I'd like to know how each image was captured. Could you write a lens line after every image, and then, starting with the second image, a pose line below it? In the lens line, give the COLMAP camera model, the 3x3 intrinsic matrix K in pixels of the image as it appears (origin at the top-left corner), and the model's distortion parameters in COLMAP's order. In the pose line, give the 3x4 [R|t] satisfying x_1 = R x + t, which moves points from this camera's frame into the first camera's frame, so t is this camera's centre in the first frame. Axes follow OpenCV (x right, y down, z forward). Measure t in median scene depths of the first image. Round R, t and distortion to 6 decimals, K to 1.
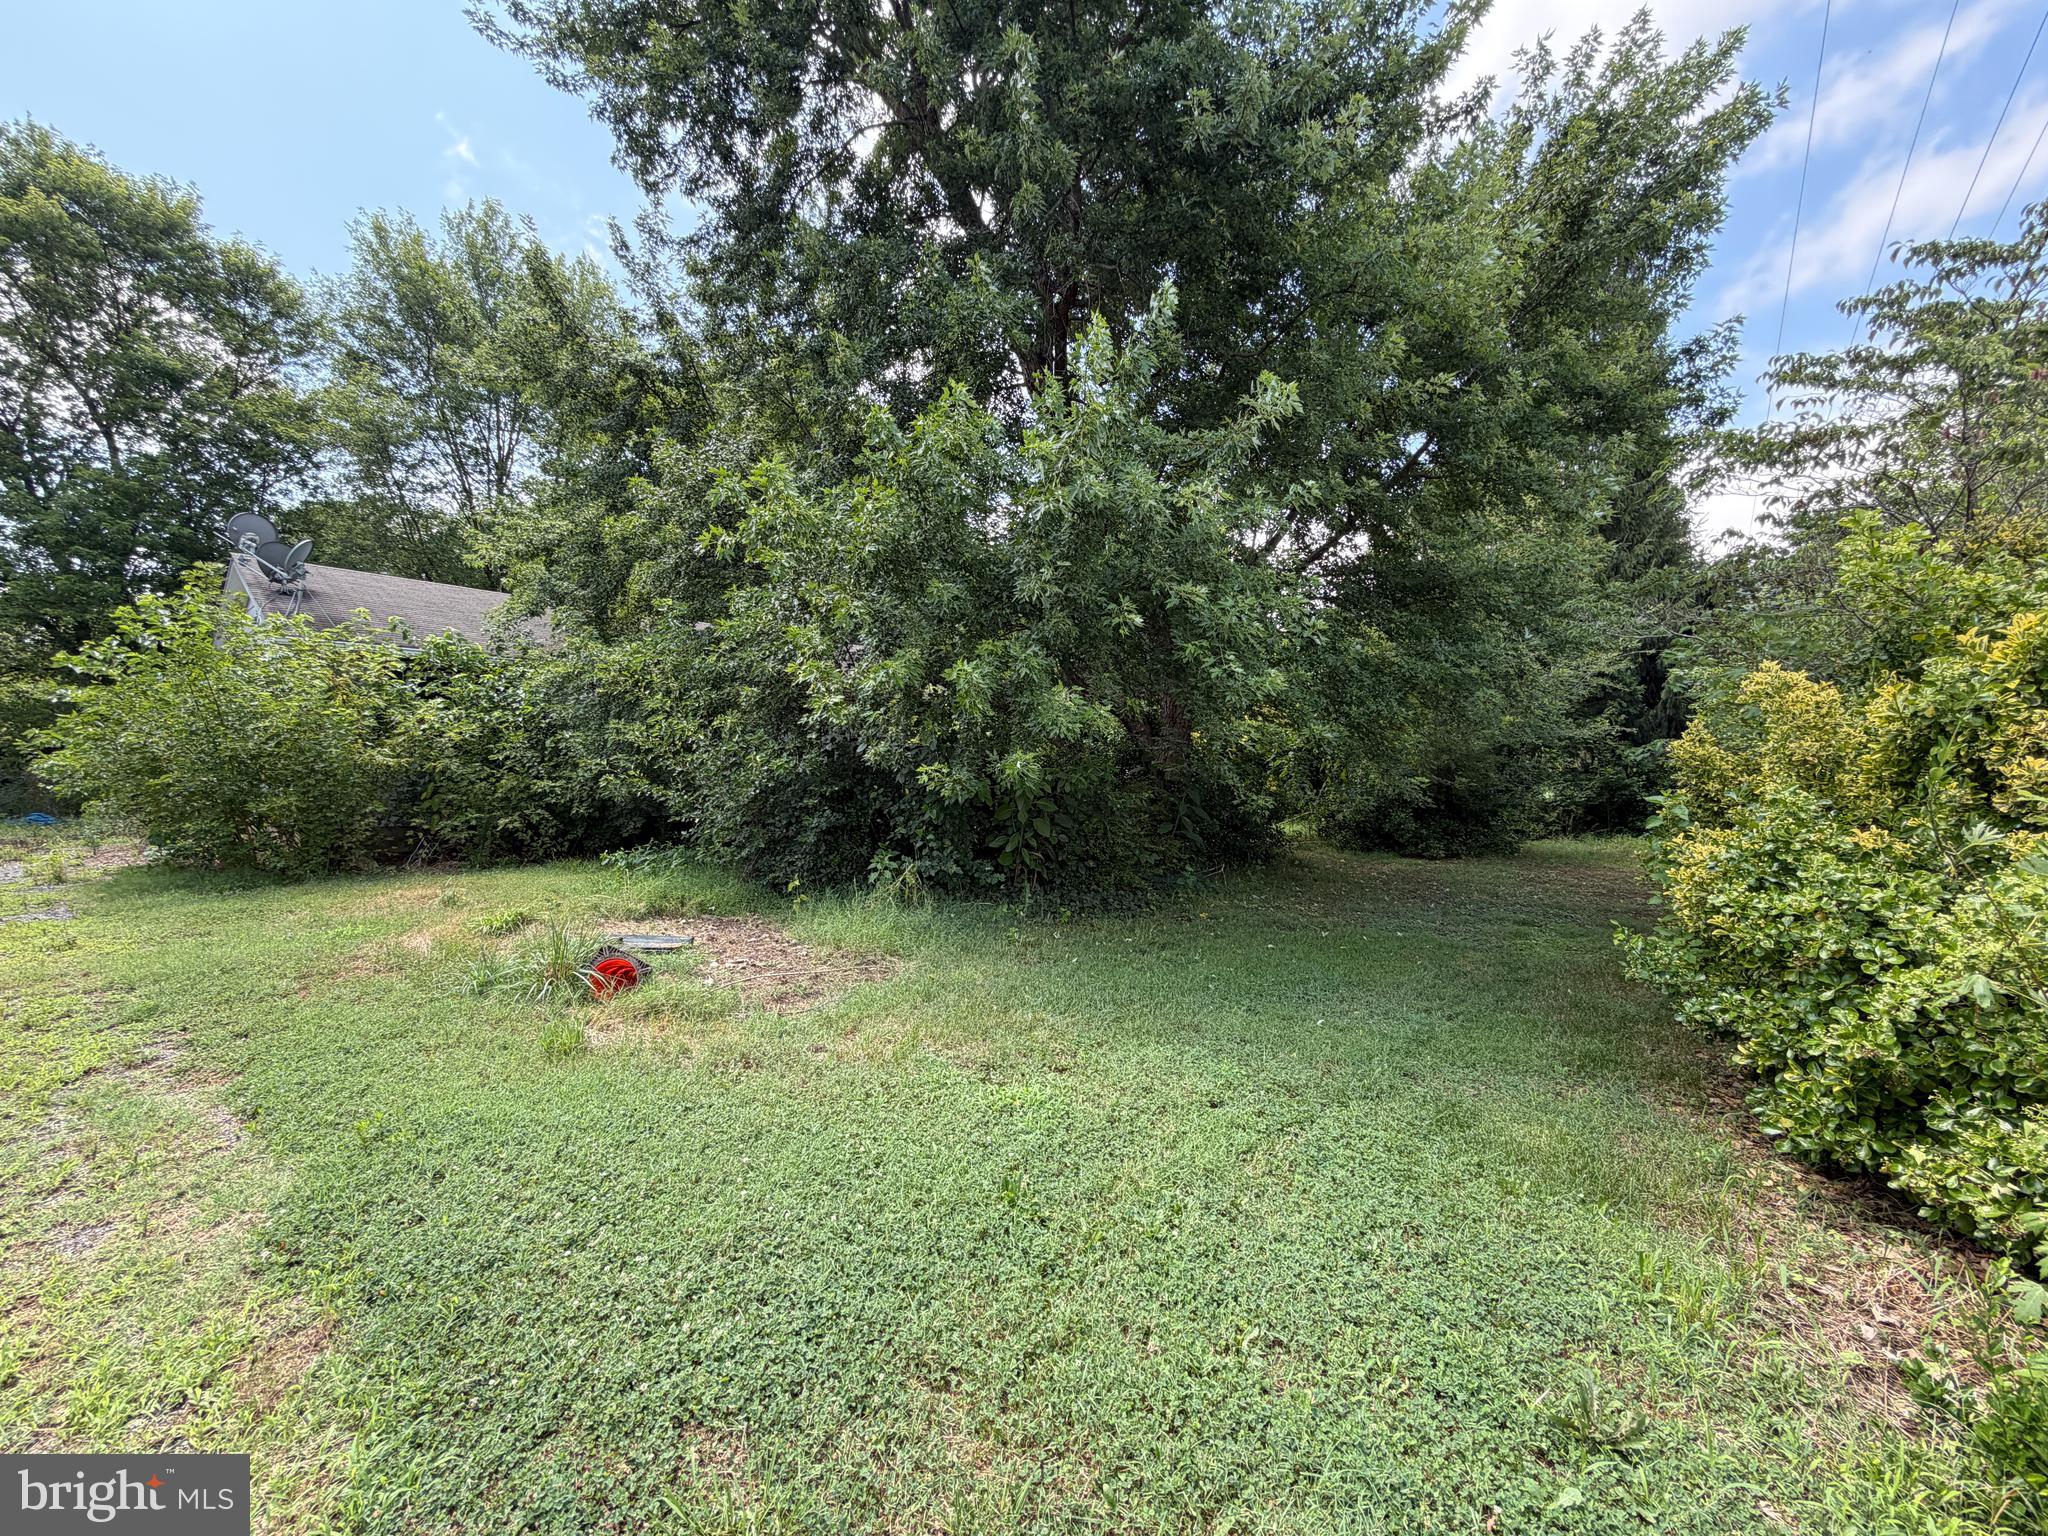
lens RADIAL K [[808.0, 0, 1019.8], [0, 808.0, 764.3], [0, 0, 1]] dist [0.000329, -0.000213]
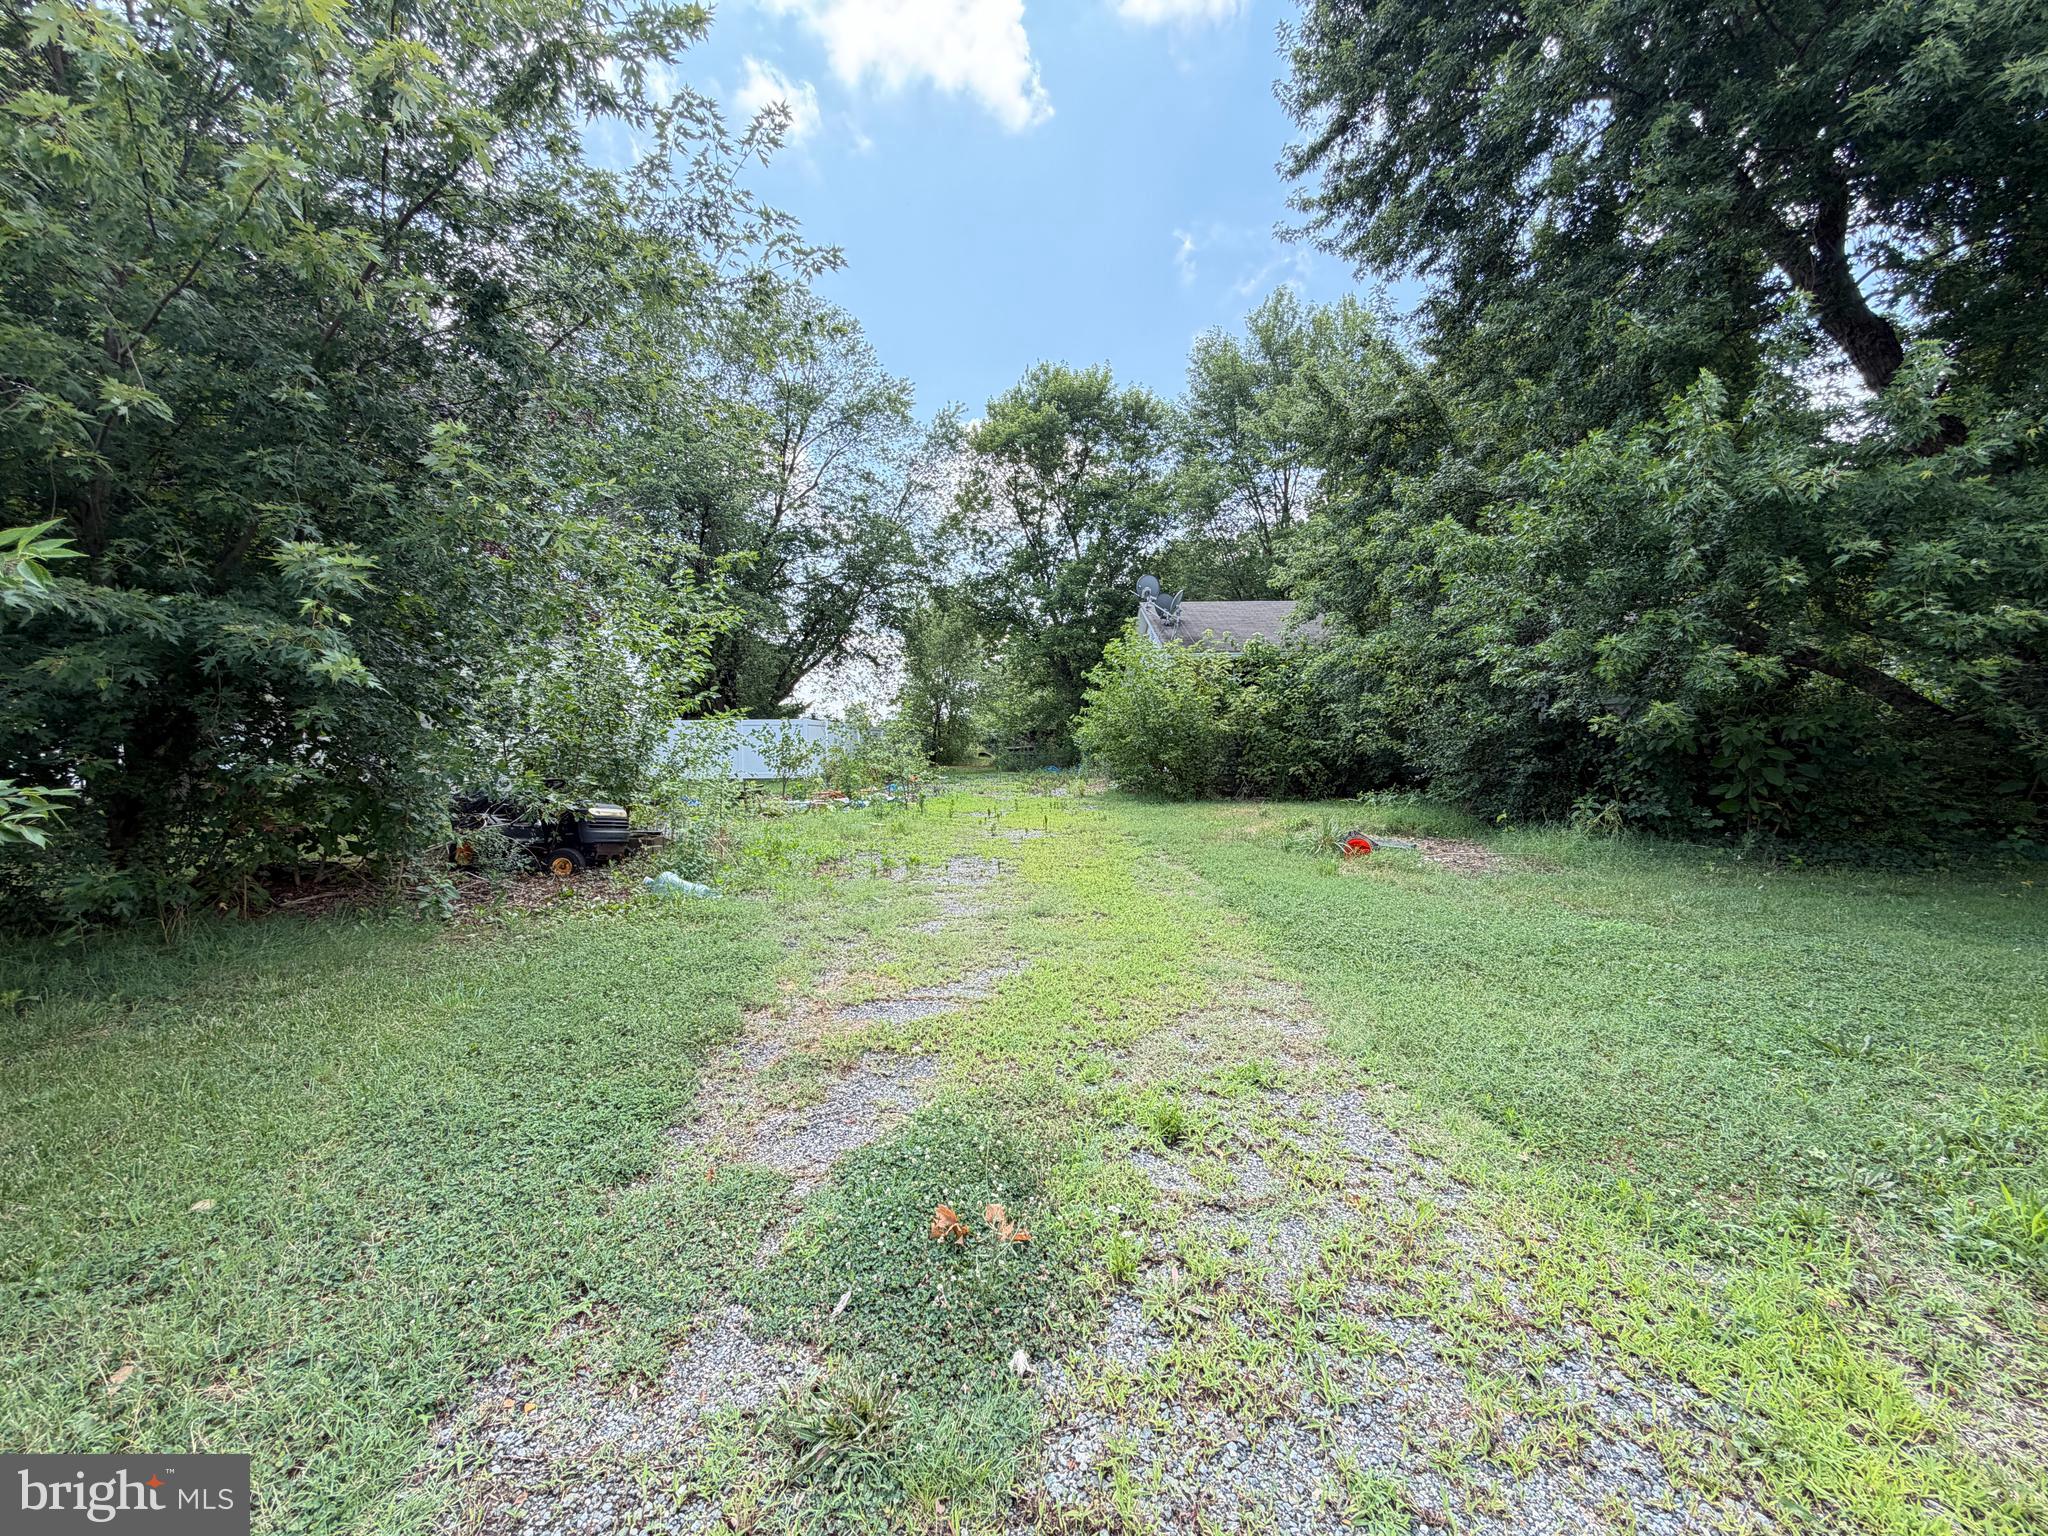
lens RADIAL K [[808.0, 0, 1019.8], [0, 808.0, 764.3], [0, 0, 1]] dist [0.000329, -0.000213]
pose [[0.631656, 0.011324, -0.775166, 0.172432], [0.014383, 0.999550, 0.026323, 0.018839], [0.775115, -0.027777, 0.631209, -0.290475]]
